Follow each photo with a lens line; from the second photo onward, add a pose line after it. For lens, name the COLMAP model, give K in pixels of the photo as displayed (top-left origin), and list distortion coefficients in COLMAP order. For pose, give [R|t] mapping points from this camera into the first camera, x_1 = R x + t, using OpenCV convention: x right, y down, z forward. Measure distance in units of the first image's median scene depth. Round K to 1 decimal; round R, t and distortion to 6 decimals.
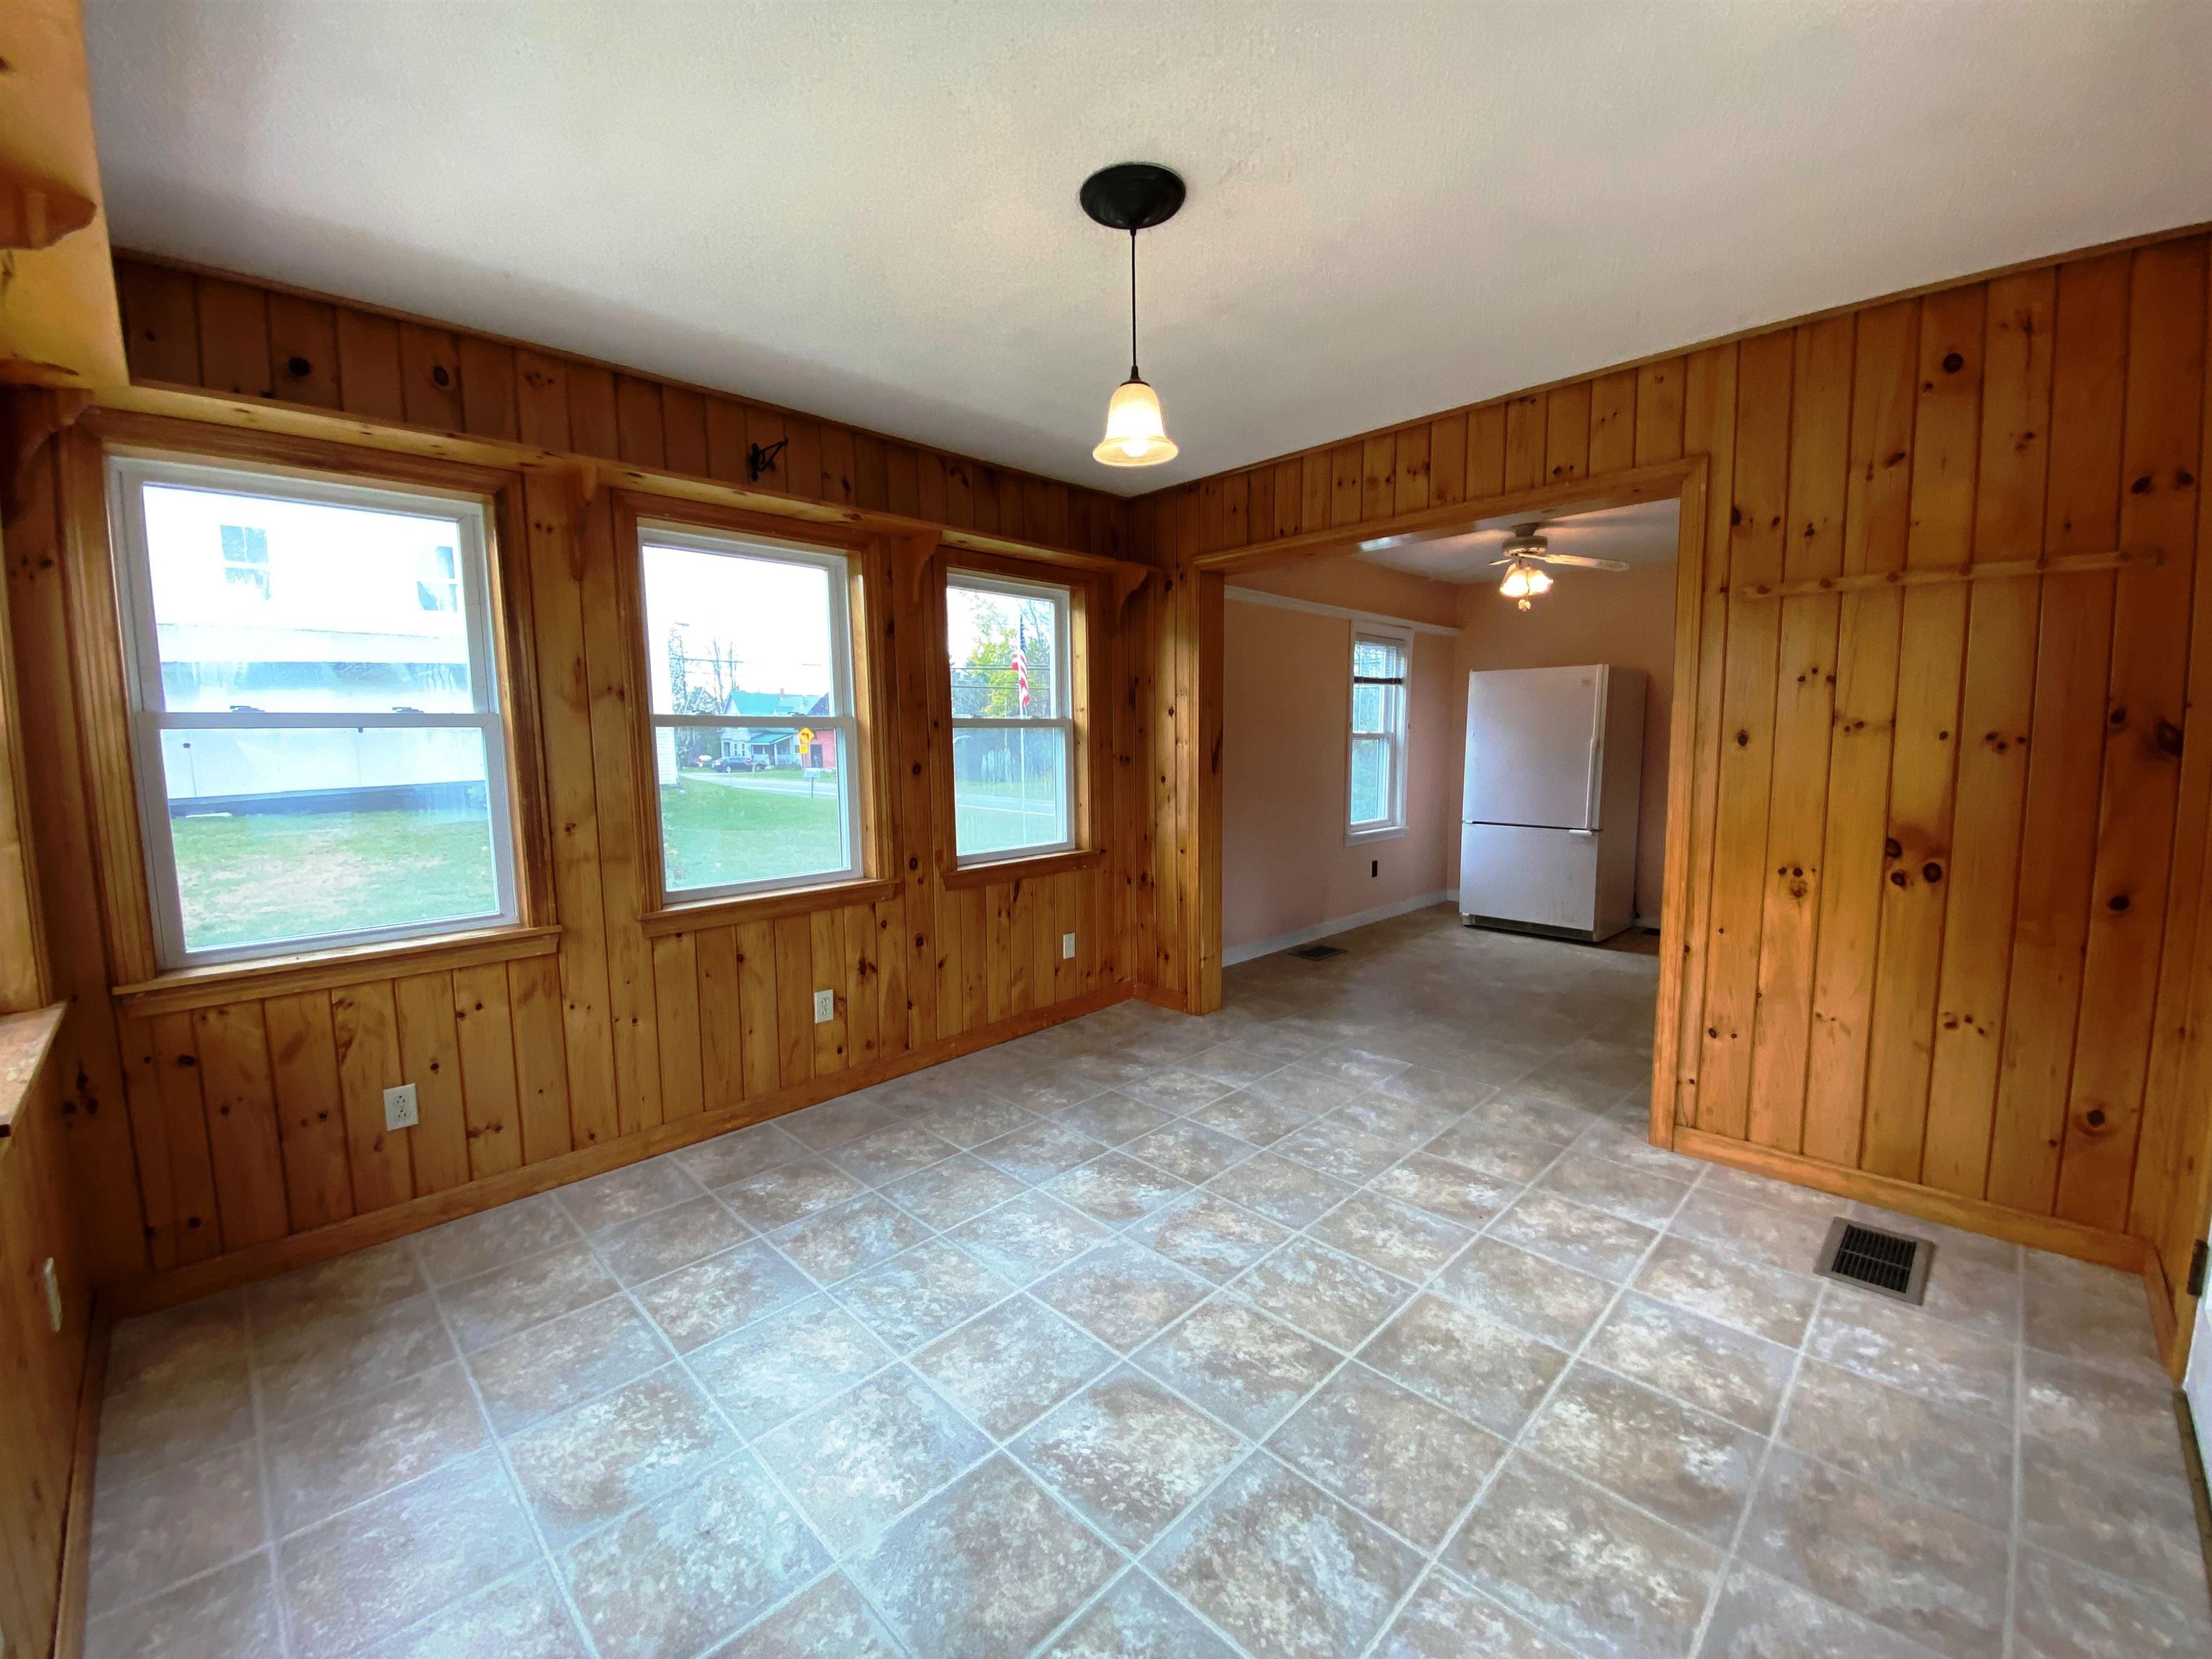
lens RADIAL K [[904.5, 0, 1106.0], [0, 904.5, 829.5], [0, 0, 1]] dist [0.055076, -0.036577]
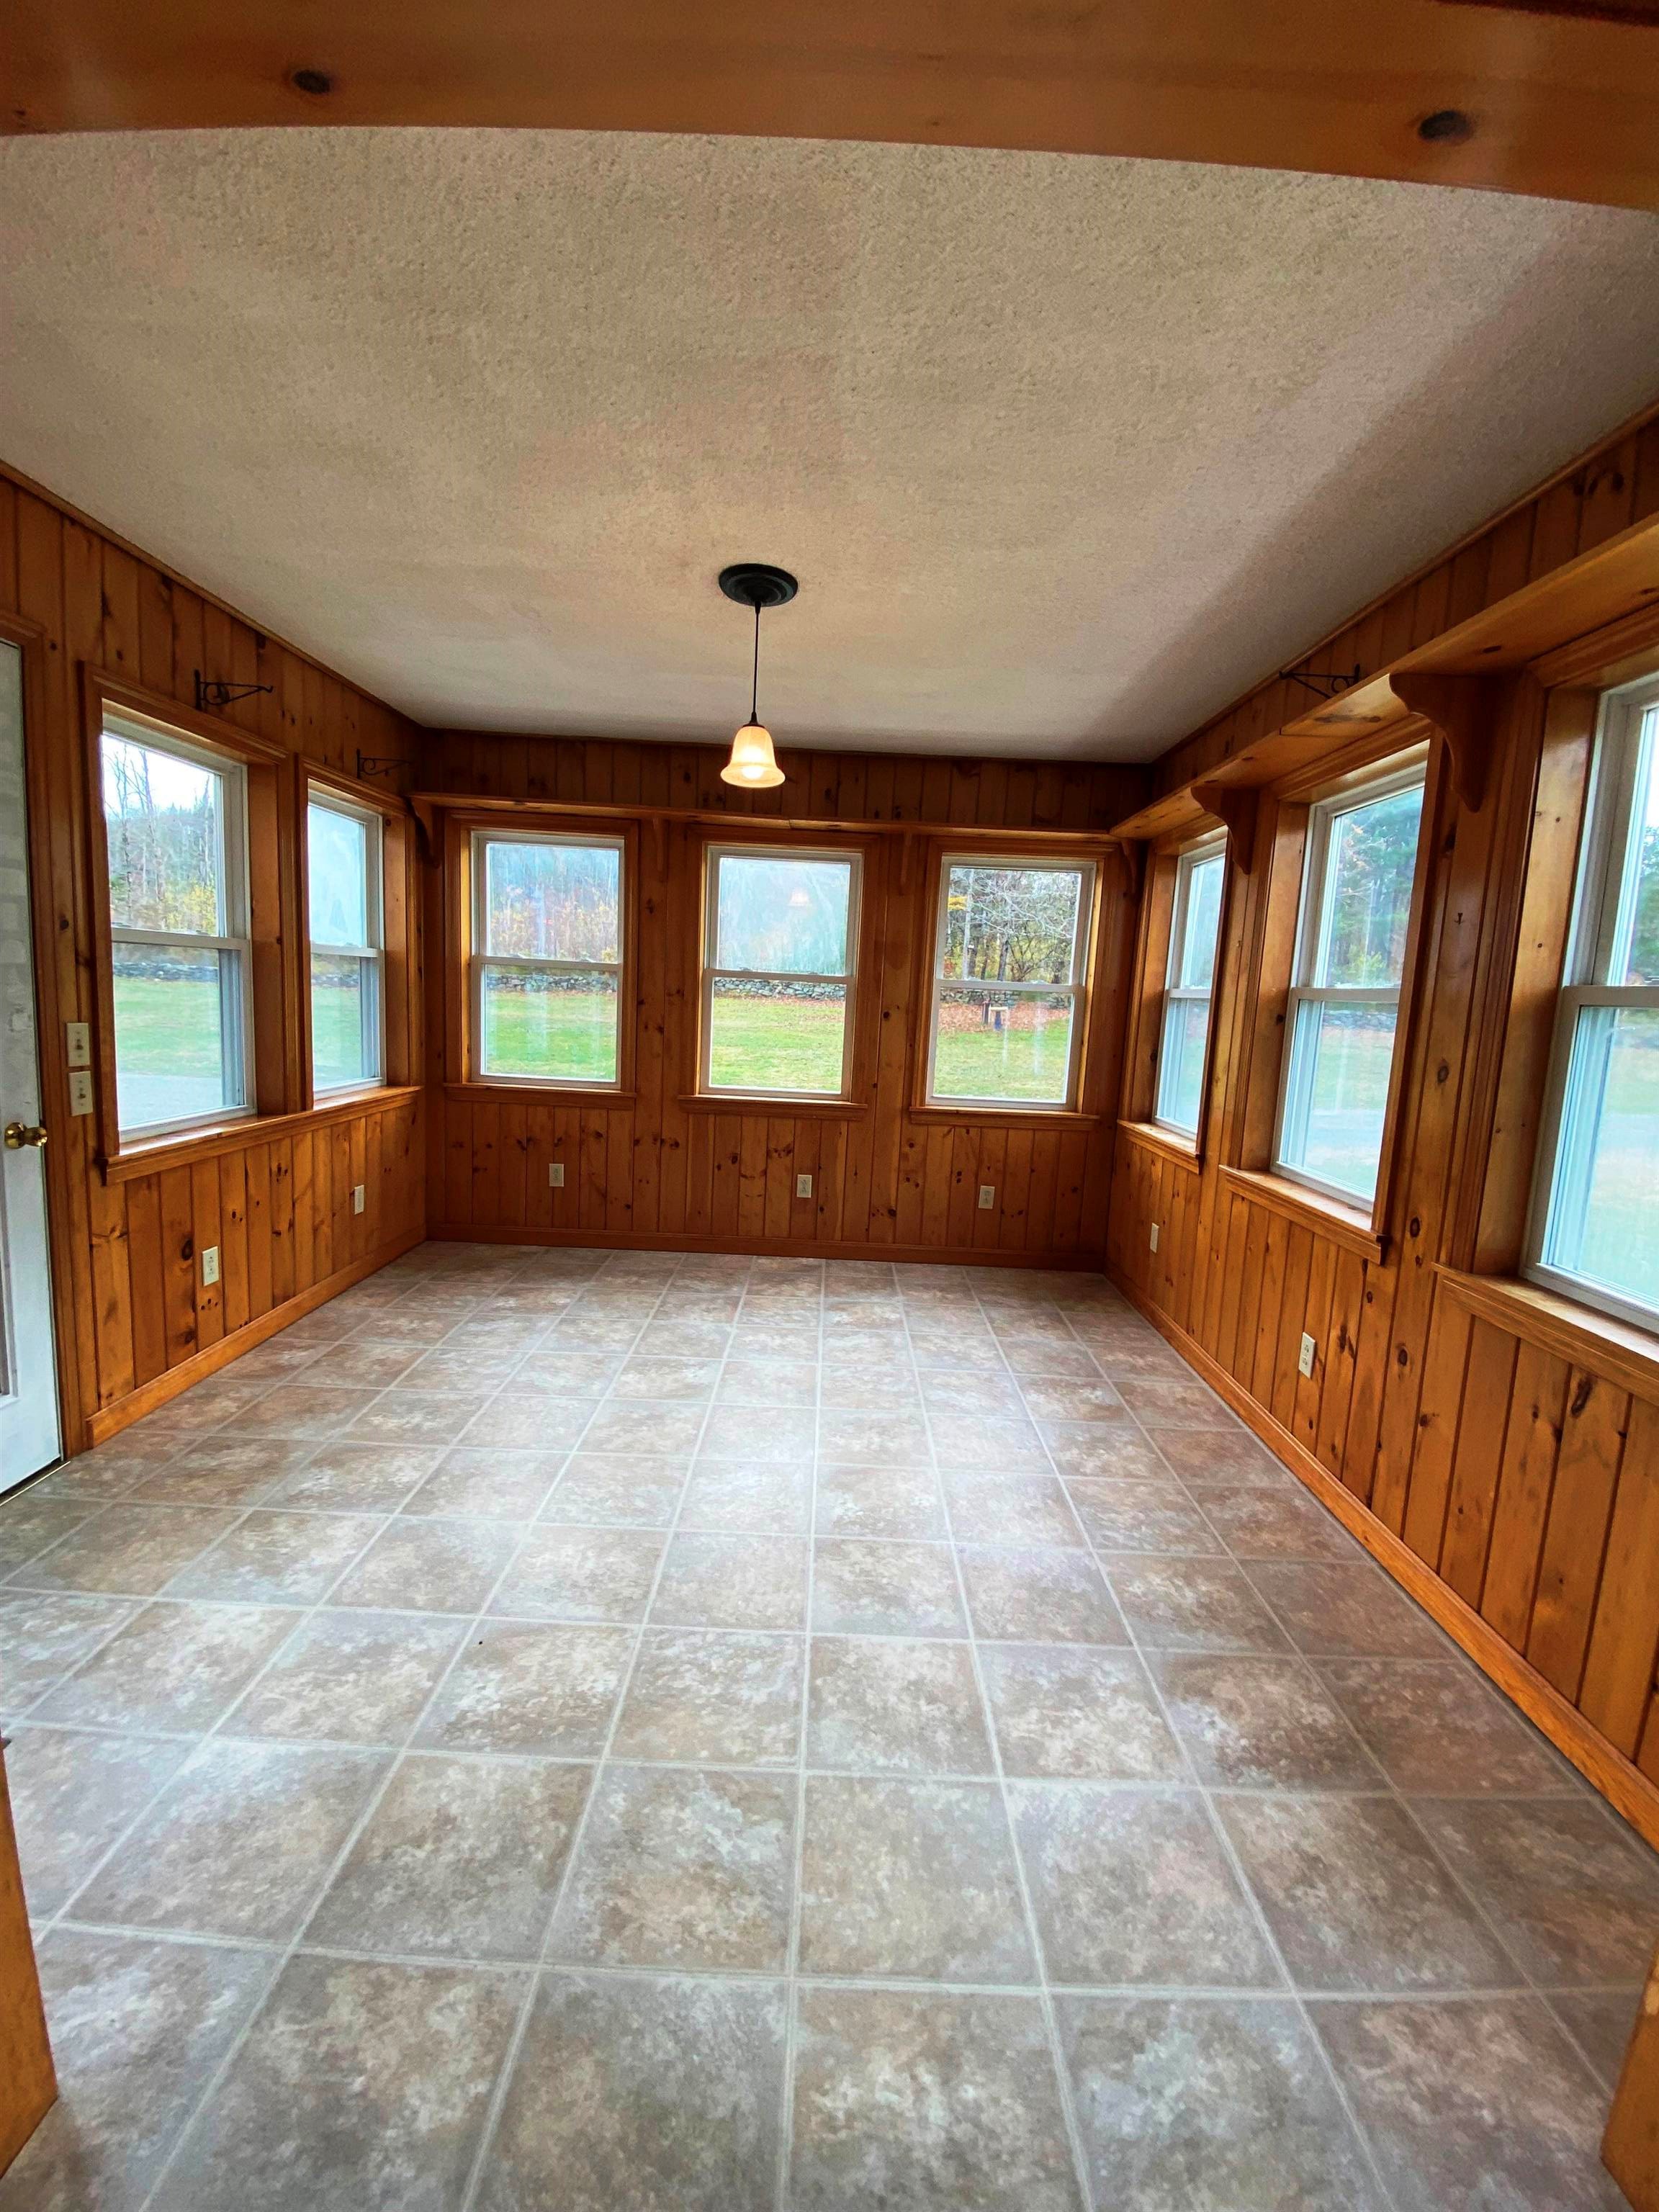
lens RADIAL K [[904.5, 0, 827.2], [0, 904.5, 1099.9], [0, 0, 1]] dist [0.055076, -0.036577]
pose [[-0.717801, 0.062424, -0.693444, 0.636880], [-0.110413, 0.973163, 0.201896, -0.164363], [0.687438, 0.221486, -0.691645, 1.475314]]
